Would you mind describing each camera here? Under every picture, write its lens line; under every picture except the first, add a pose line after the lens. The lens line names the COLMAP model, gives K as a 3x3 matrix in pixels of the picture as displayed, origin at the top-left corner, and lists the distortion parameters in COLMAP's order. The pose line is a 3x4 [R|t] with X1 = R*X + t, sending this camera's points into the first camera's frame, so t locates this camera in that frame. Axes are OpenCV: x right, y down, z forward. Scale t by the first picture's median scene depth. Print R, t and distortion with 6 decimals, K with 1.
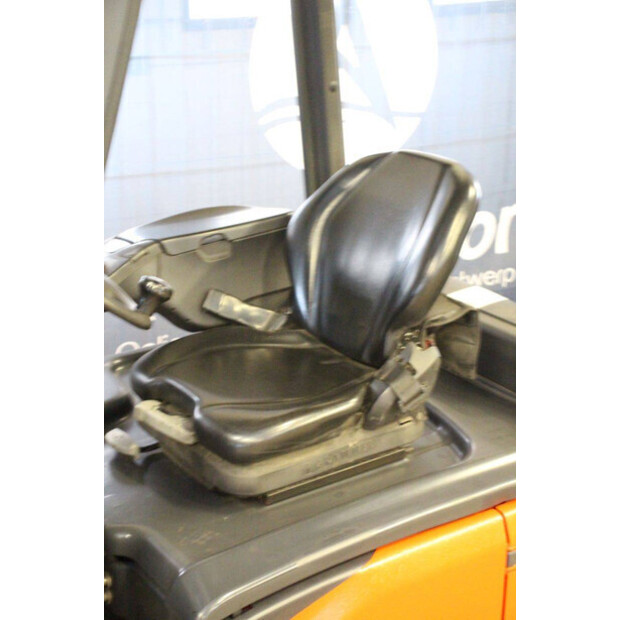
lens RADIAL K [[1157.7, 0, 311.4], [0, 1157.7, 312.4], [0, 0, 1]] dist [0.225792, 0.000000]
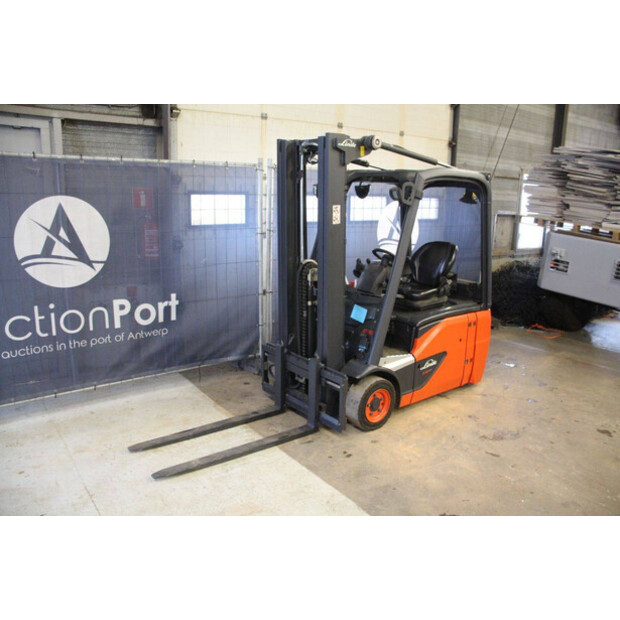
lens RADIAL K [[509.3, 0, 313.1], [0, 509.3, 307.1], [0, 0, 1]] dist [-0.166762, 0.147421]
pose [[0.997492, -0.004923, 0.070610, -0.580643], [0.013386, 0.992698, -0.119877, 0.368548], [-0.069505, 0.120522, 0.990275, -0.928533]]
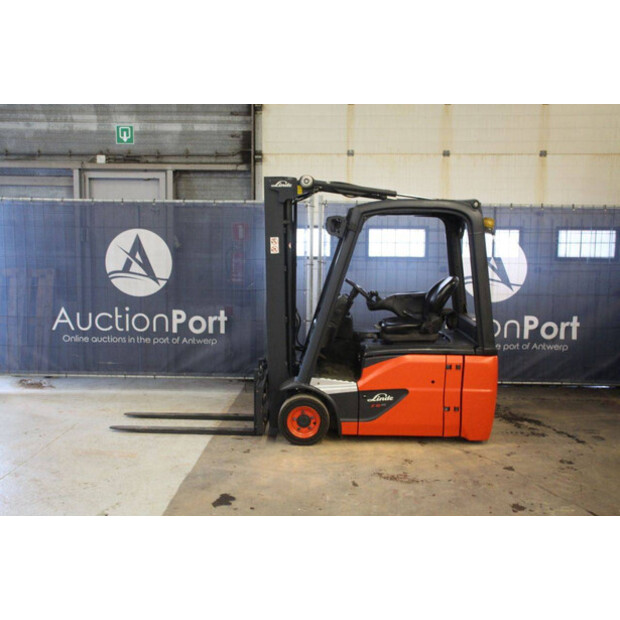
lens RADIAL K [[668.2, 0, 311.1], [0, 668.2, 305.9], [0, 0, 1]] dist [-0.025547, 0.000000]
pose [[0.817316, 0.066610, -0.572326, 1.125702], [-0.191625, 0.968178, -0.160971, 0.474611], [0.543391, 0.241236, 0.804072, -1.239494]]
